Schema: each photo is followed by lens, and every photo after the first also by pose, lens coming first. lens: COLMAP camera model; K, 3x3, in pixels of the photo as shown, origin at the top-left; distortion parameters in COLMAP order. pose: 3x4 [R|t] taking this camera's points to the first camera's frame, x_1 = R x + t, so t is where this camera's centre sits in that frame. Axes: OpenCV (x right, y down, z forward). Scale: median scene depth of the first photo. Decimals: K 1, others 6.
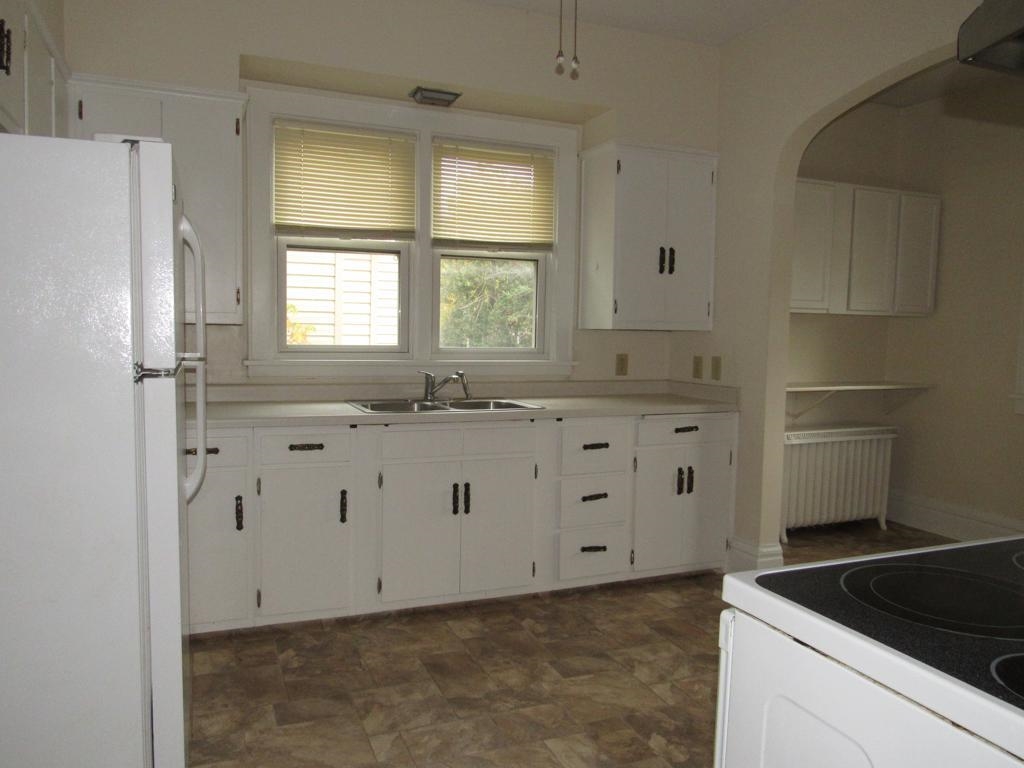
lens RADIAL K [[719.7, 0, 516.5], [0, 719.7, 395.5], [0, 0, 1]] dist [-0.037461, 0.003836]
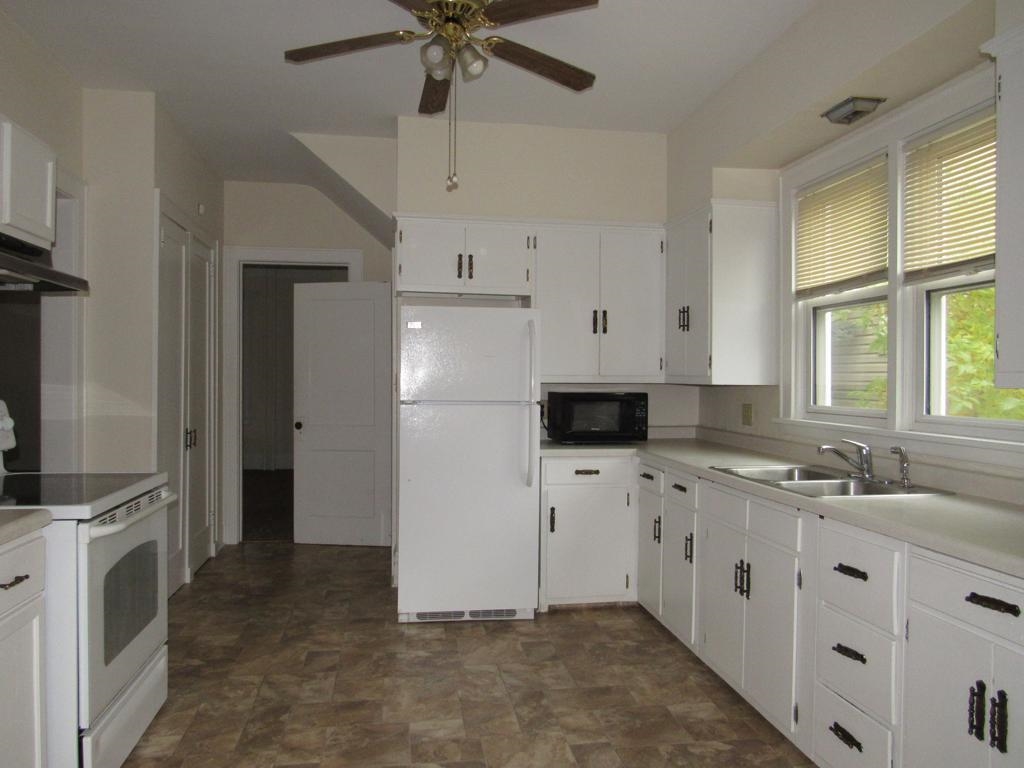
lens RADIAL K [[719.7, 0, 516.0], [0, 719.7, 381.2], [0, 0, 1]] dist [-0.037461, 0.003836]
pose [[-0.192623, -0.013435, -0.981181, 1.007852], [-0.108739, 0.994040, 0.007736, -0.089301], [0.975229, 0.108182, -0.192936, 1.040889]]
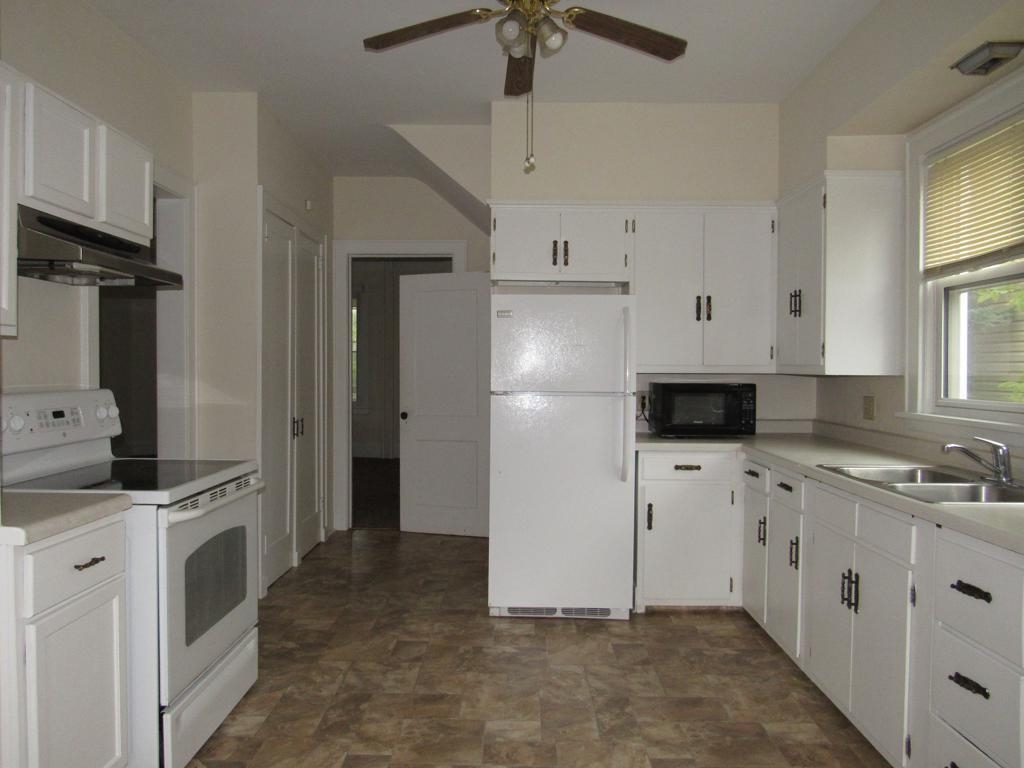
lens RADIAL K [[719.7, 0, 514.9], [0, 719.7, 382.6], [0, 0, 1]] dist [-0.037461, 0.003836]
pose [[-0.360670, 0.000409, -0.932693, 0.946678], [-0.104366, 0.993702, 0.040794, -0.093746], [0.926836, 0.112055, -0.358356, 1.088794]]
